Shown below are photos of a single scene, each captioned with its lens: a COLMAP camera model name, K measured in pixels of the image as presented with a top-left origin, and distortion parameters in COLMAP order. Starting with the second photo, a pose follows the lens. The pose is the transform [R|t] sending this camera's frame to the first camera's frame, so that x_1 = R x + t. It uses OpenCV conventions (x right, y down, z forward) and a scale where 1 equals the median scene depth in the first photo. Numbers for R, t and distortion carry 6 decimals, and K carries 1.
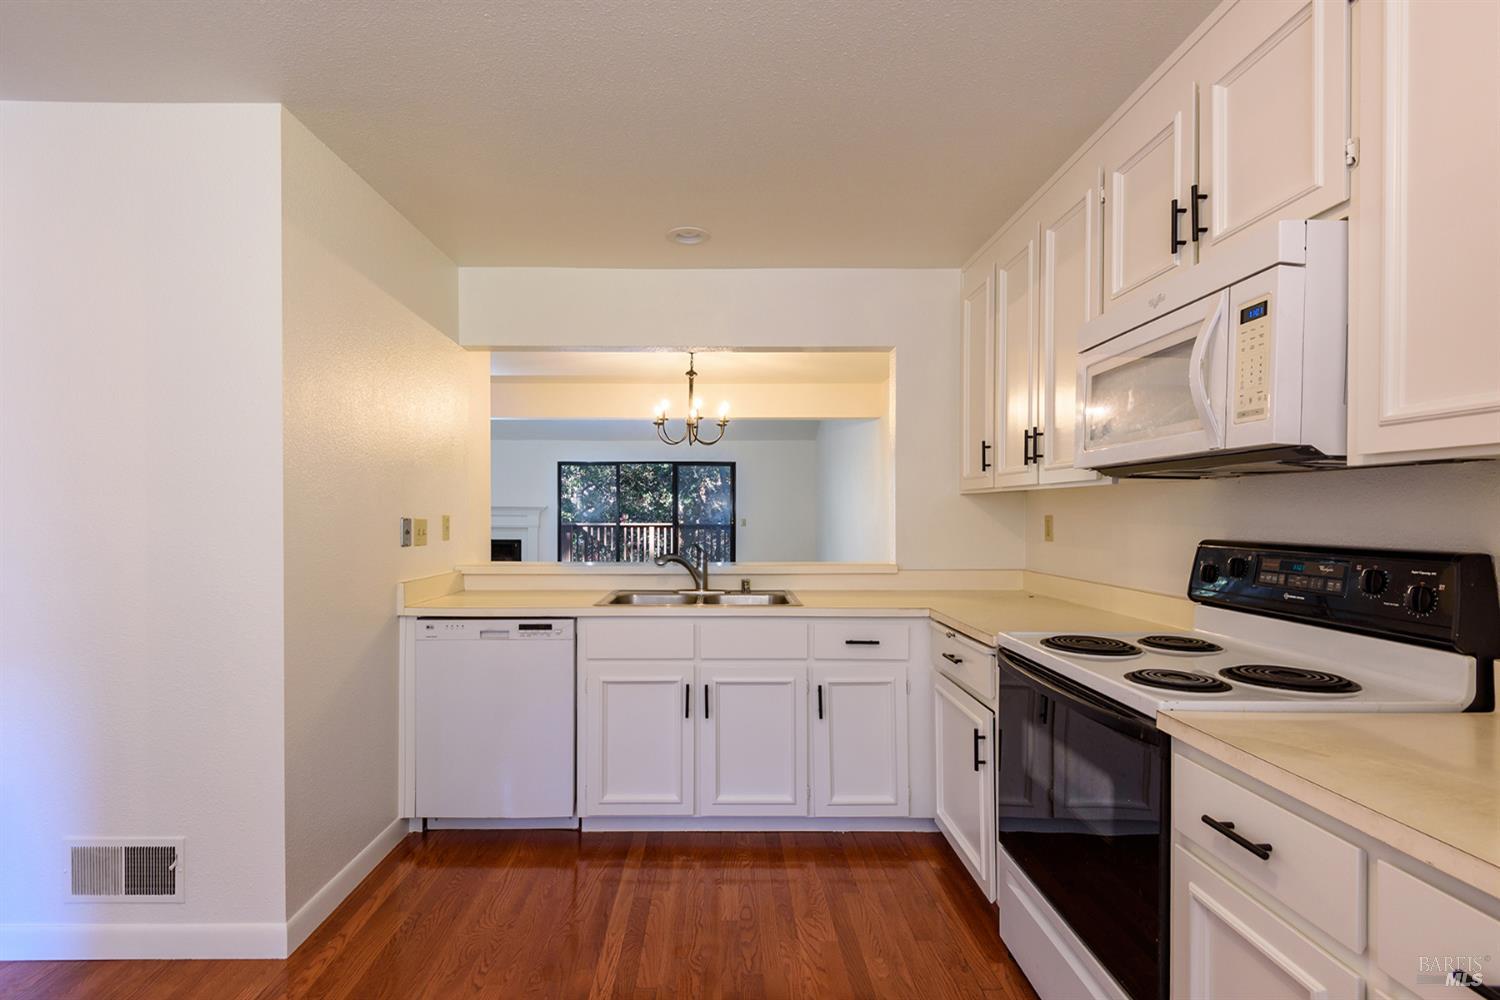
lens RADIAL K [[696.6, 0, 739.7], [0, 696.6, 521.0], [0, 0, 1]] dist [0.024345, -0.014075]
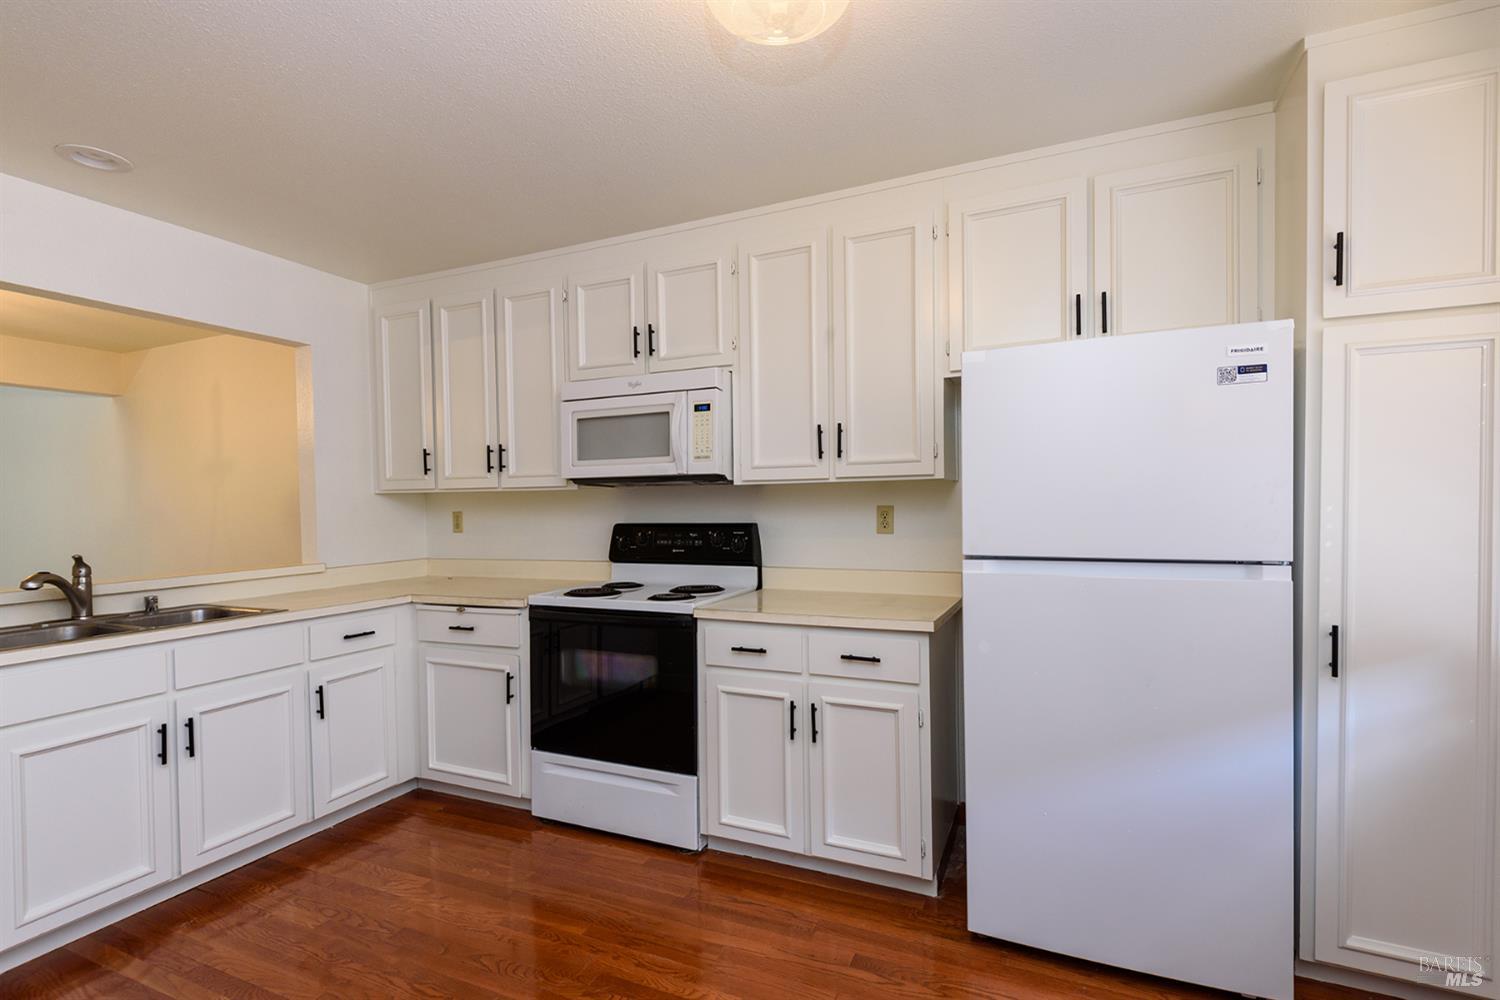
lens RADIAL K [[696.6, 0, 739.7], [0, 696.6, 521.0], [0, 0, 1]] dist [0.024345, -0.014075]
pose [[0.426504, -0.030100, 0.903985, -0.679485], [0.025899, 0.999443, 0.021060, -0.006477], [-0.904115, 0.014430, 0.427046, 0.033041]]
